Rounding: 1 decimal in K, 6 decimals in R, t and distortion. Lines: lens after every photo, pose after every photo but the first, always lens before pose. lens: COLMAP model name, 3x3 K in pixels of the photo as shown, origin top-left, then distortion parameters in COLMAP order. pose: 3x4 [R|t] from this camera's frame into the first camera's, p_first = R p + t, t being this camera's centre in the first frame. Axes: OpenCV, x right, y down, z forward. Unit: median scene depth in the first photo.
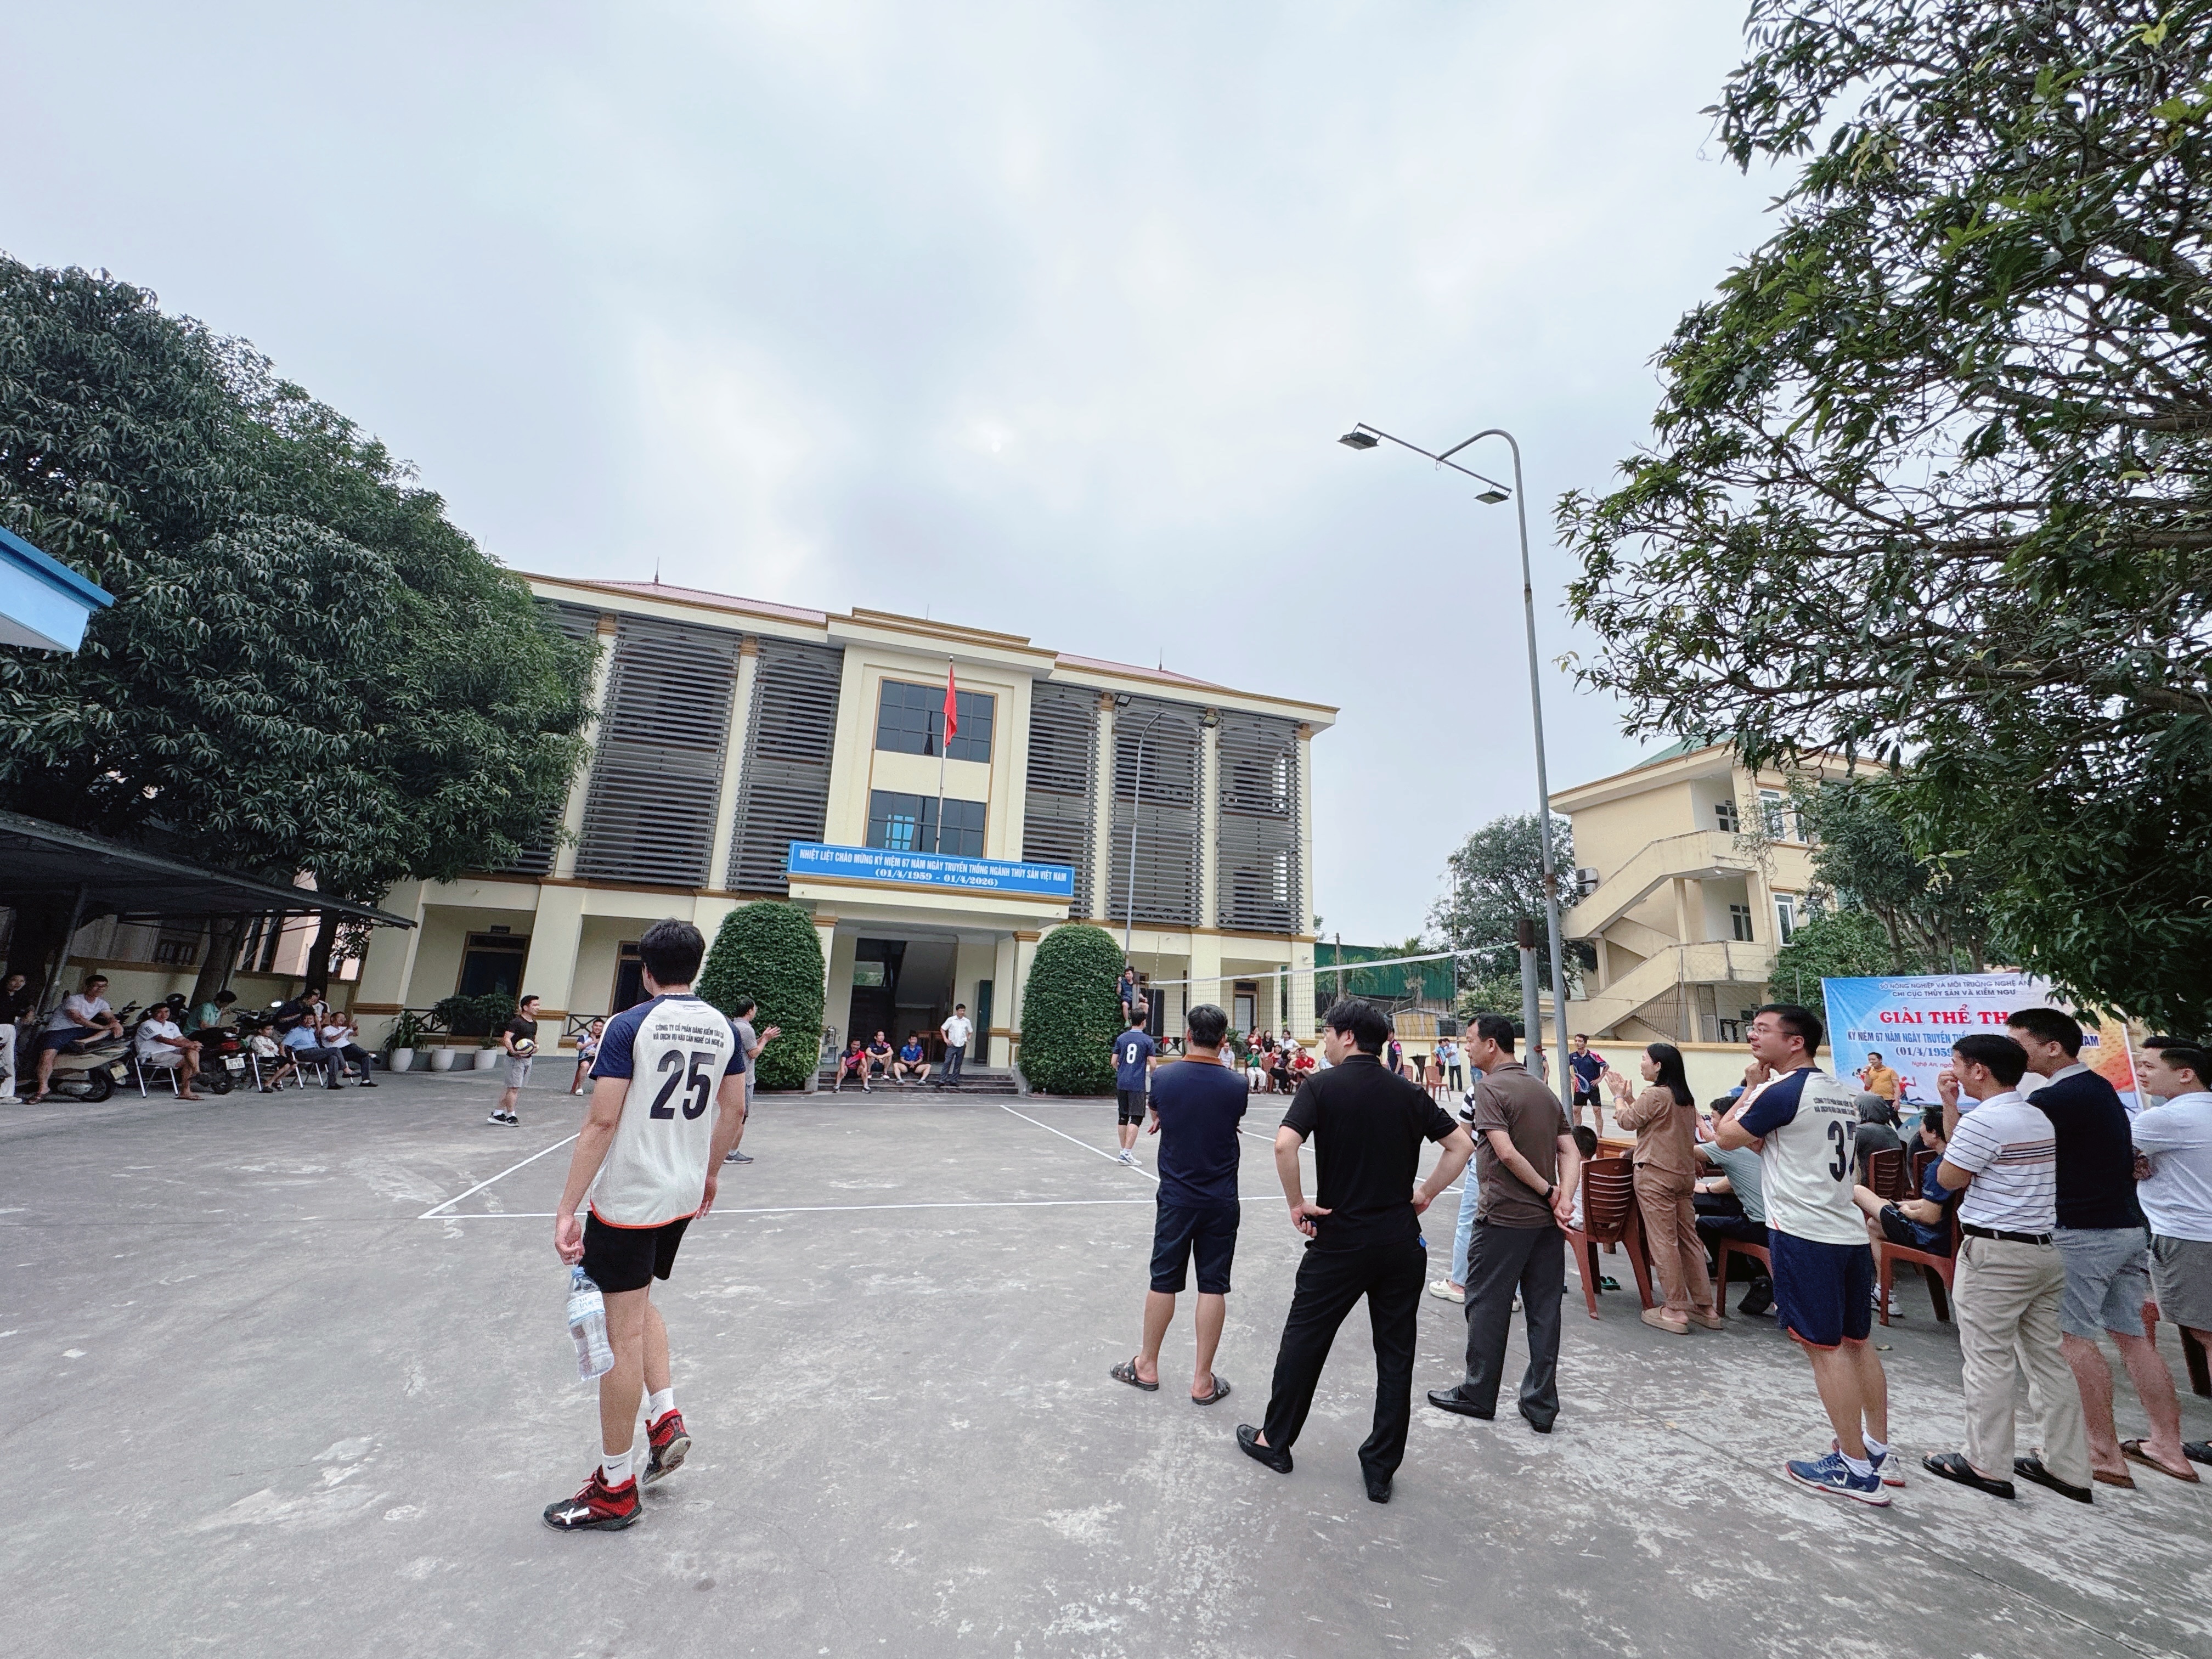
lens RADIAL K [[893.5, 0, 1106.0], [0, 893.5, 829.5], [0, 0, 1]] dist [0.001823, 0.000179]
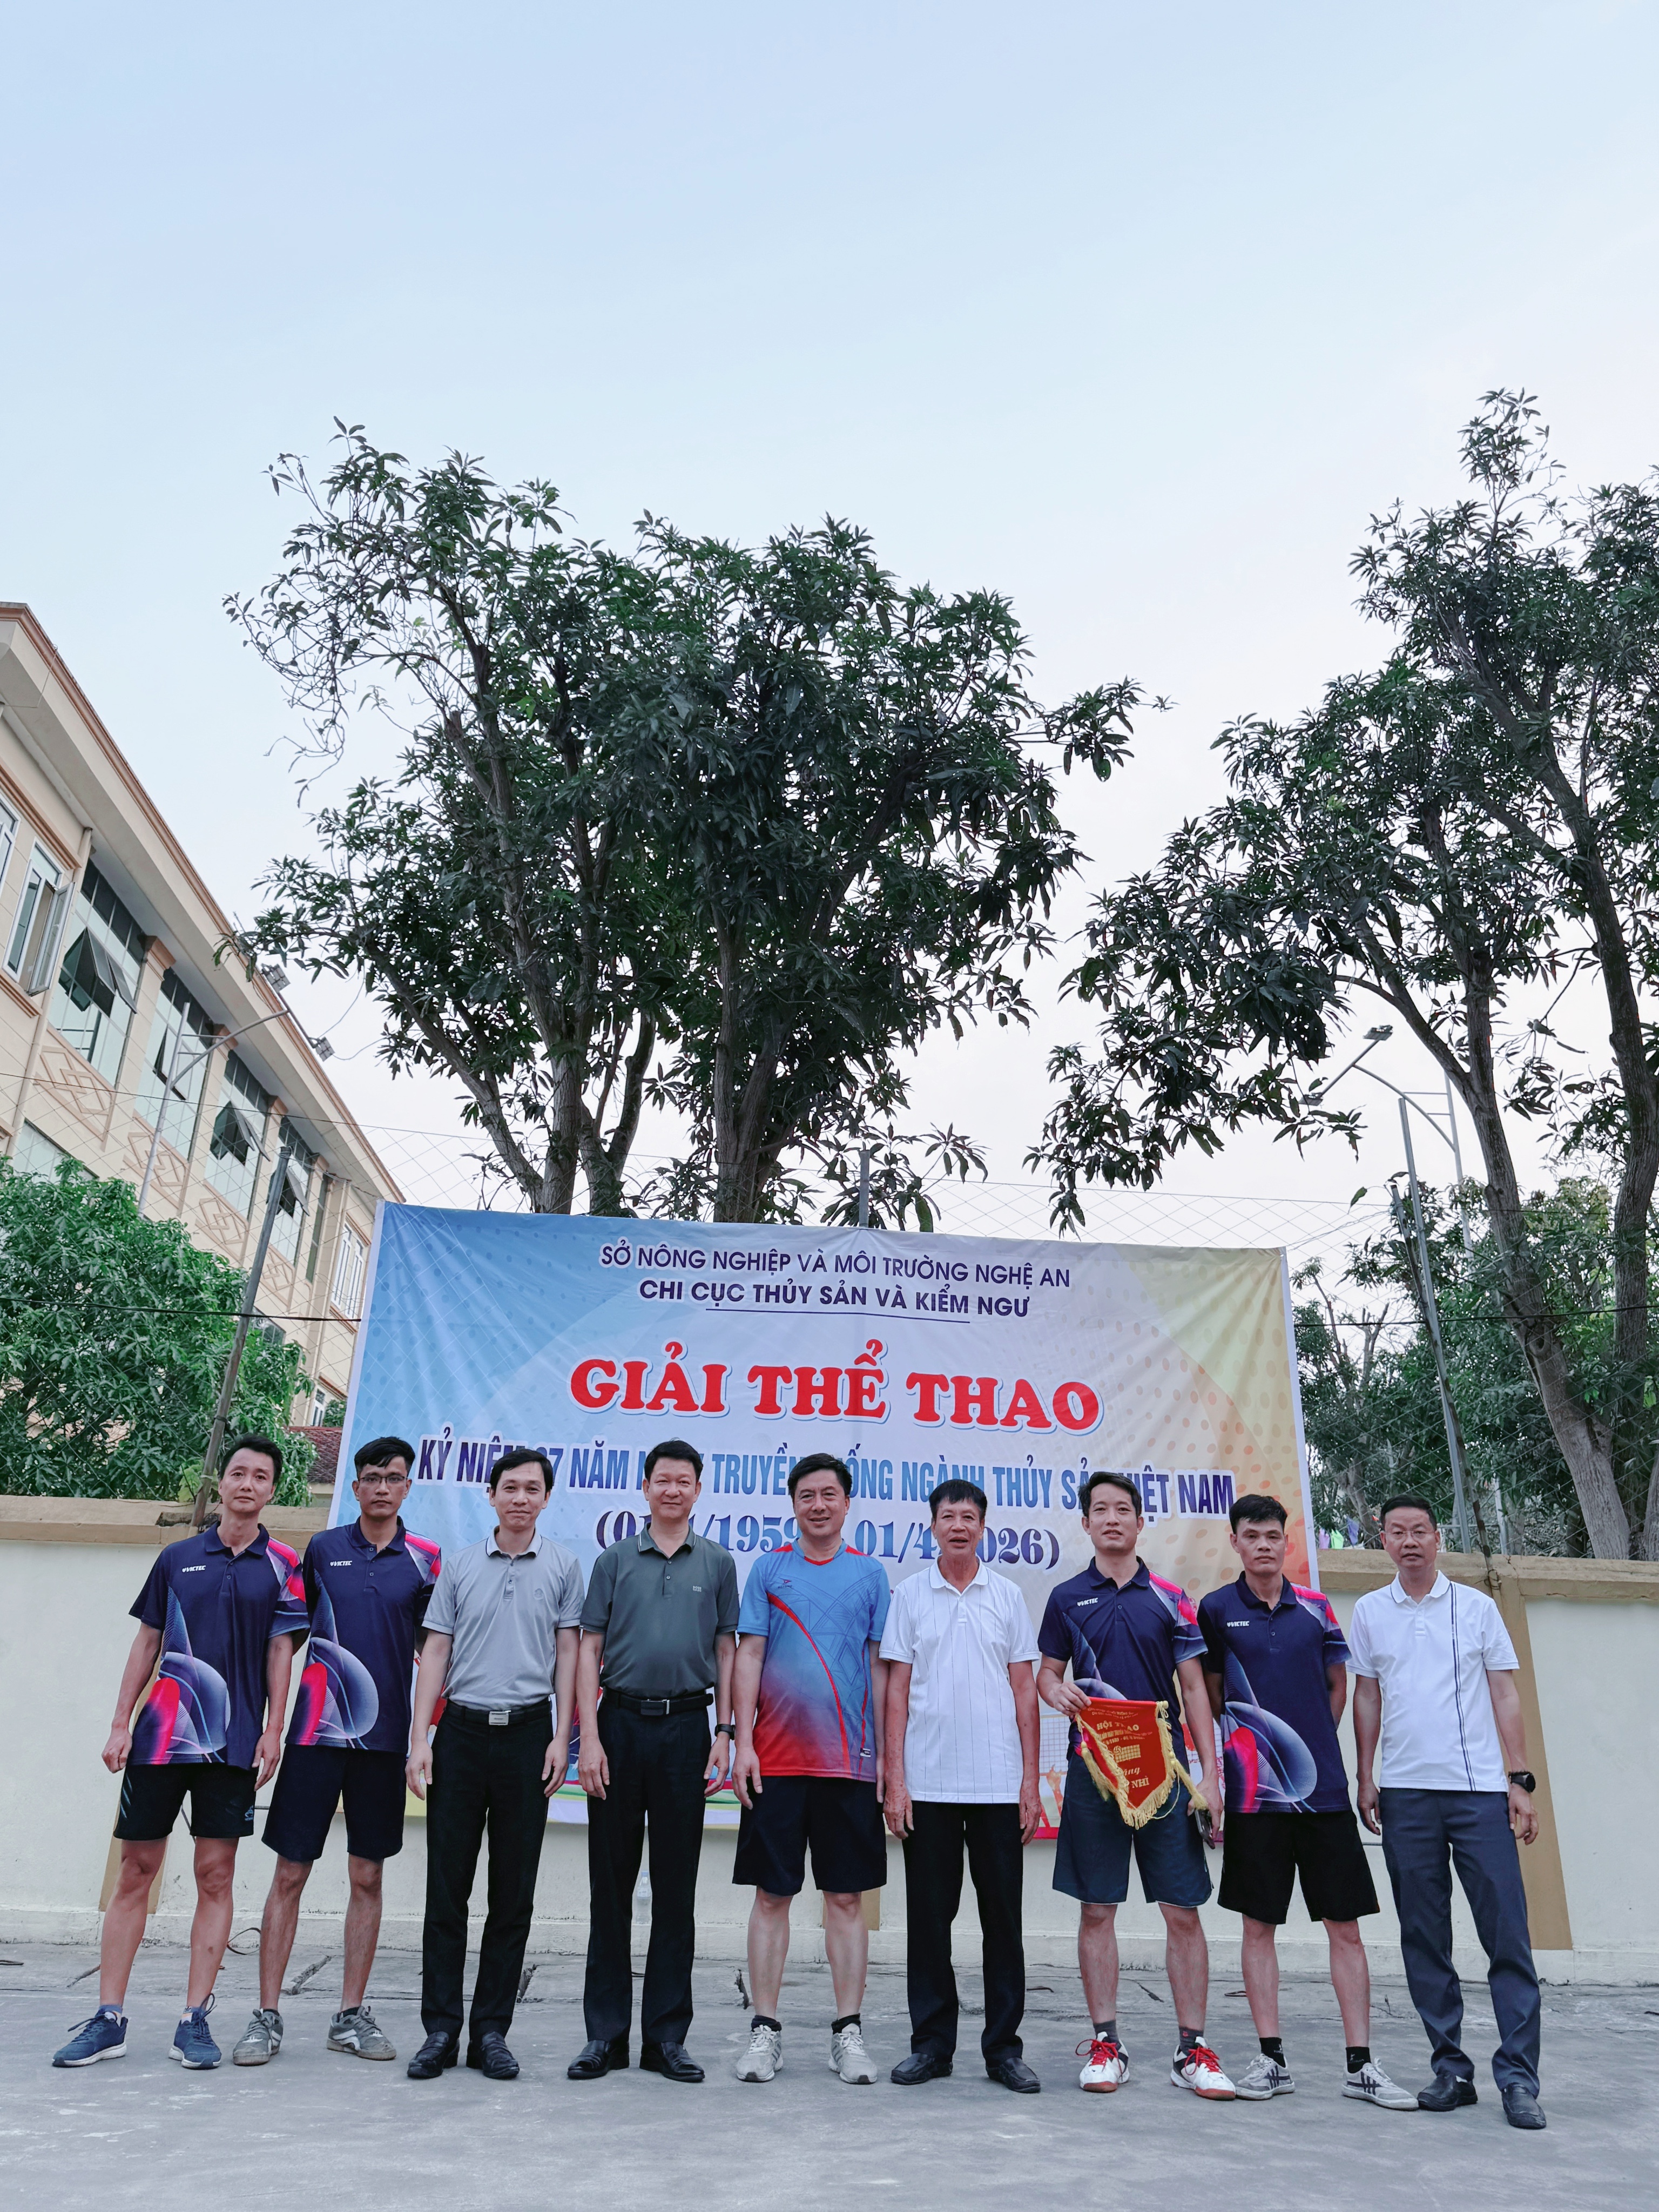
lens RADIAL K [[1681.7, 0, 838.8], [0, 1681.7, 963.6], [0, 0, 1]] dist [0.050725, 0.000127]
pose [[0.248106, 0.358702, 0.899876, 0.393676], [-0.232161, 0.923867, -0.304256, 0.200913], [-0.940502, -0.133429, 0.312493, 0.716476]]
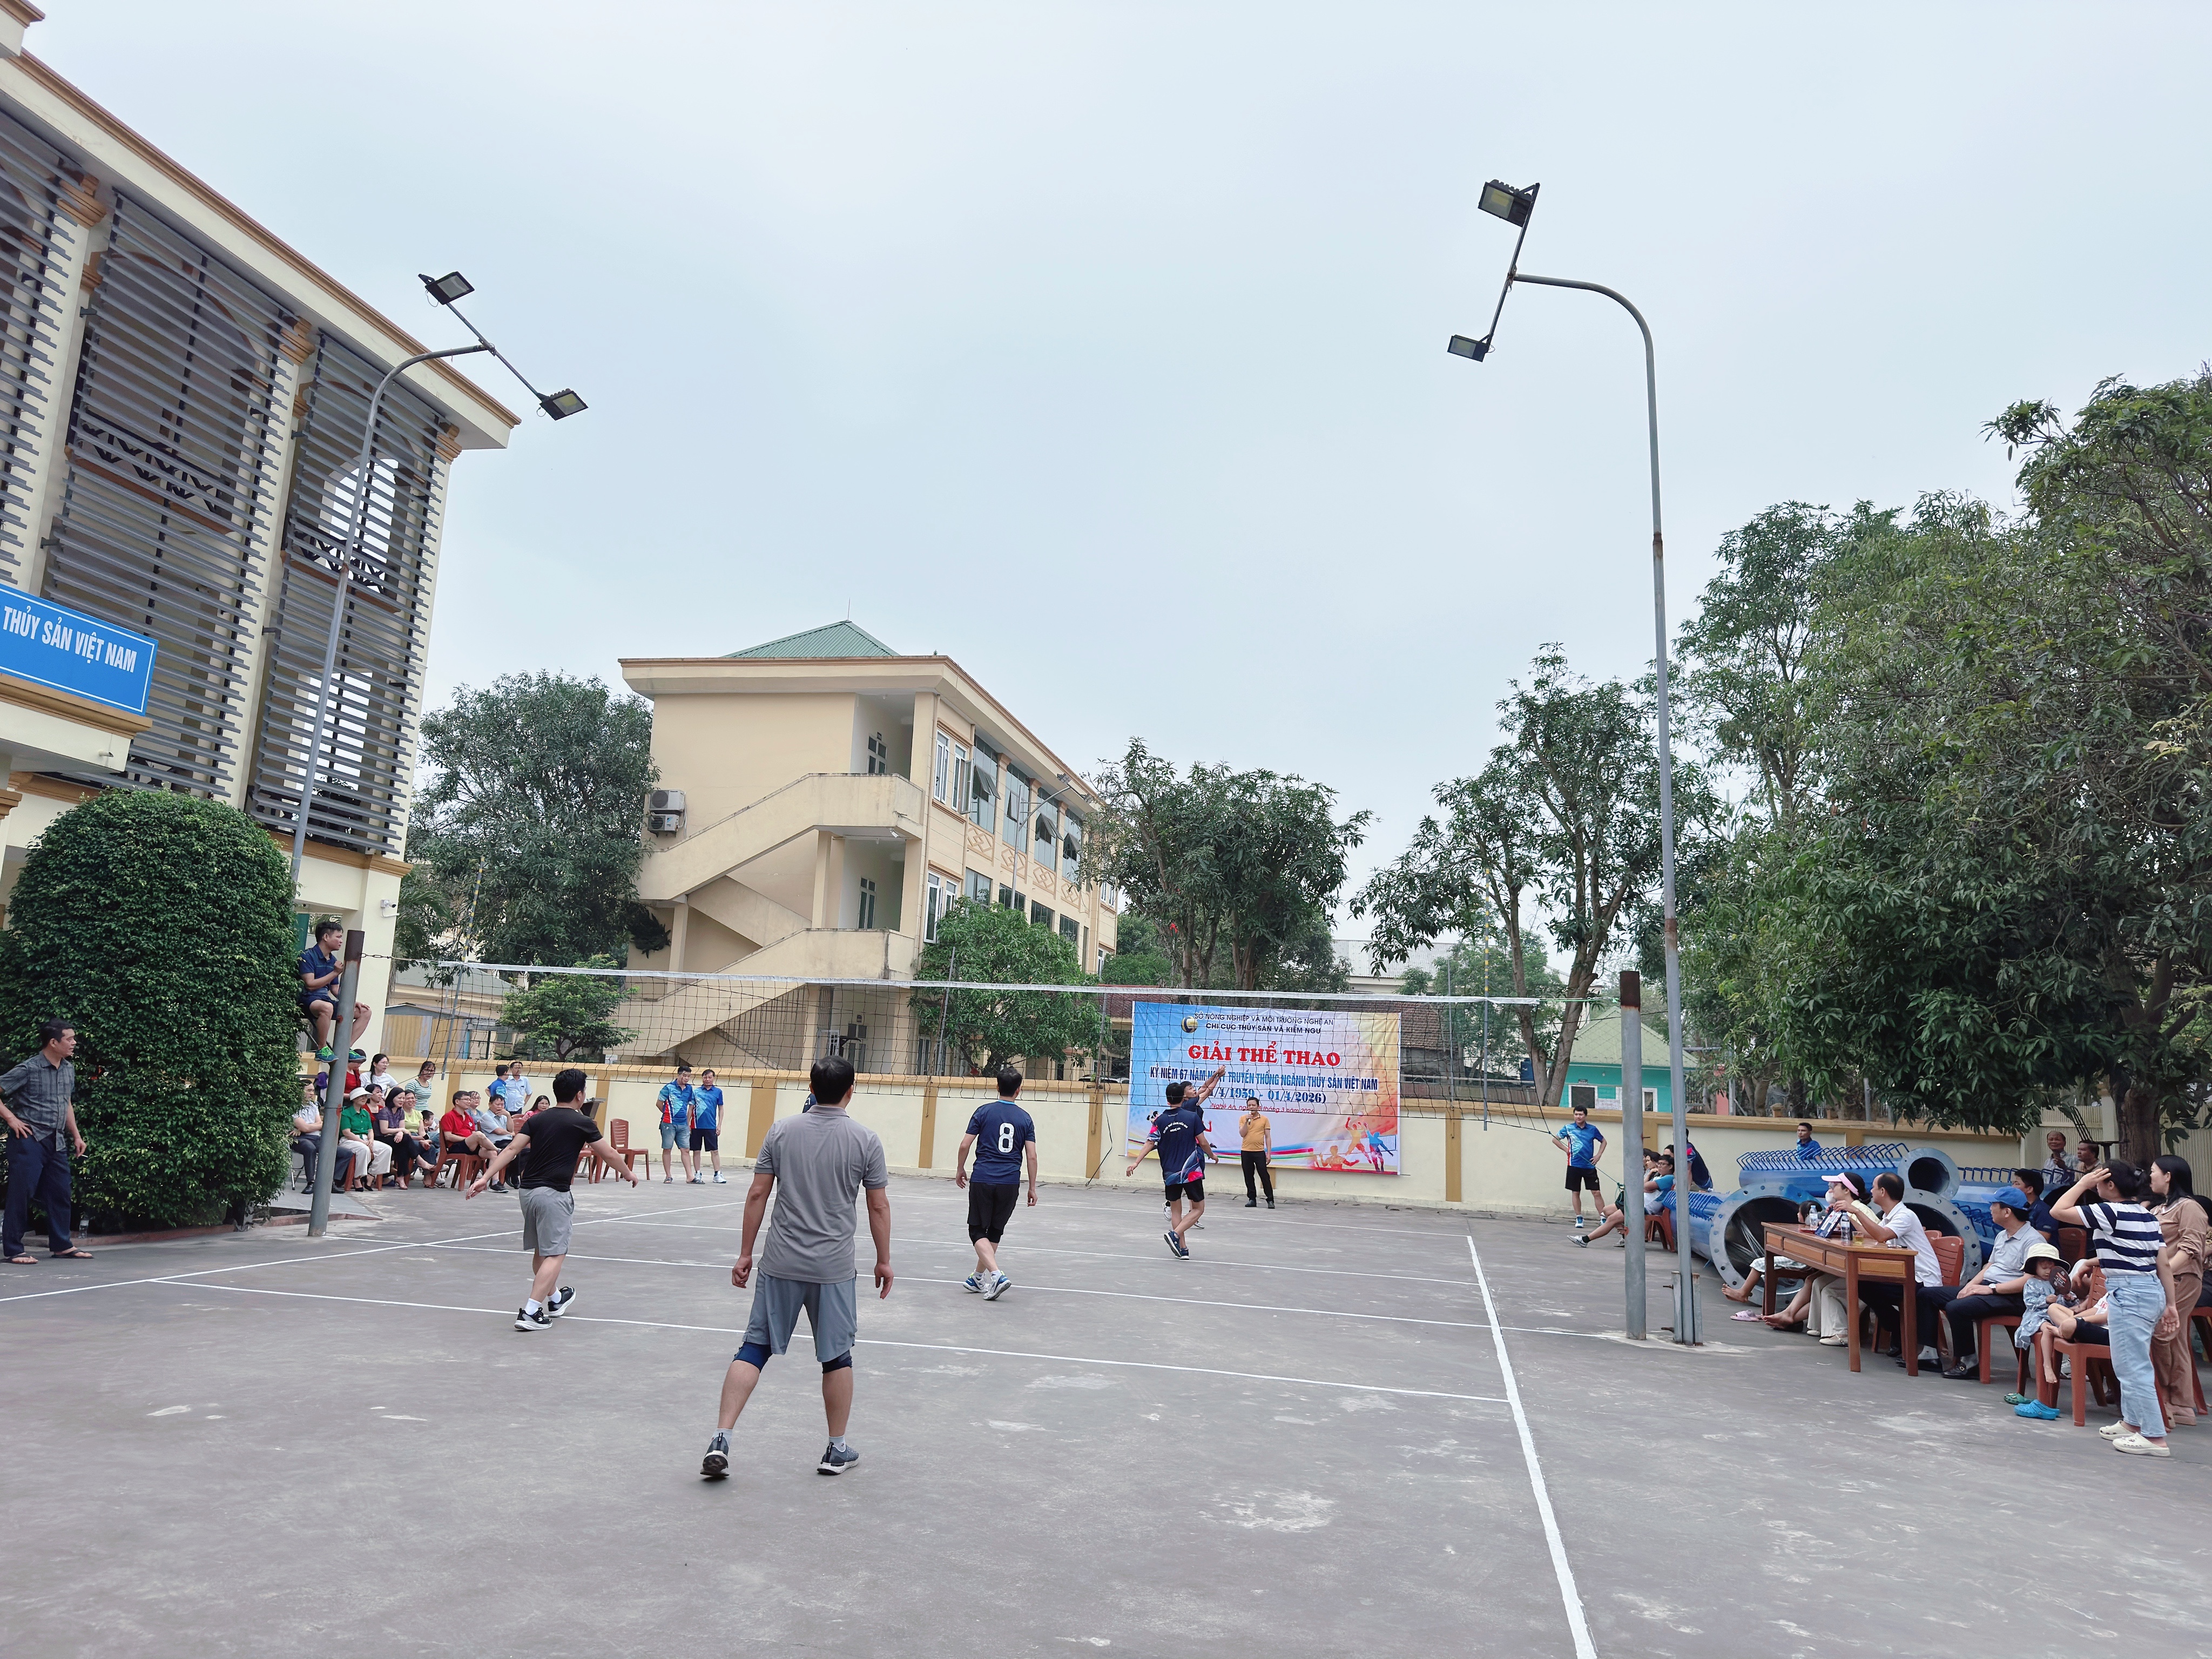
lens RADIAL K [[1544.1, 0, 1106.0], [0, 1544.1, 829.5], [0, 0, 1]] dist [0.139583, -0.127932]
pose [[0.505483, 0.132814, 0.852553, -0.402387], [-0.218190, 0.975644, -0.022623, 0.048328], [-0.834793, -0.174583, 0.522150, 0.296635]]
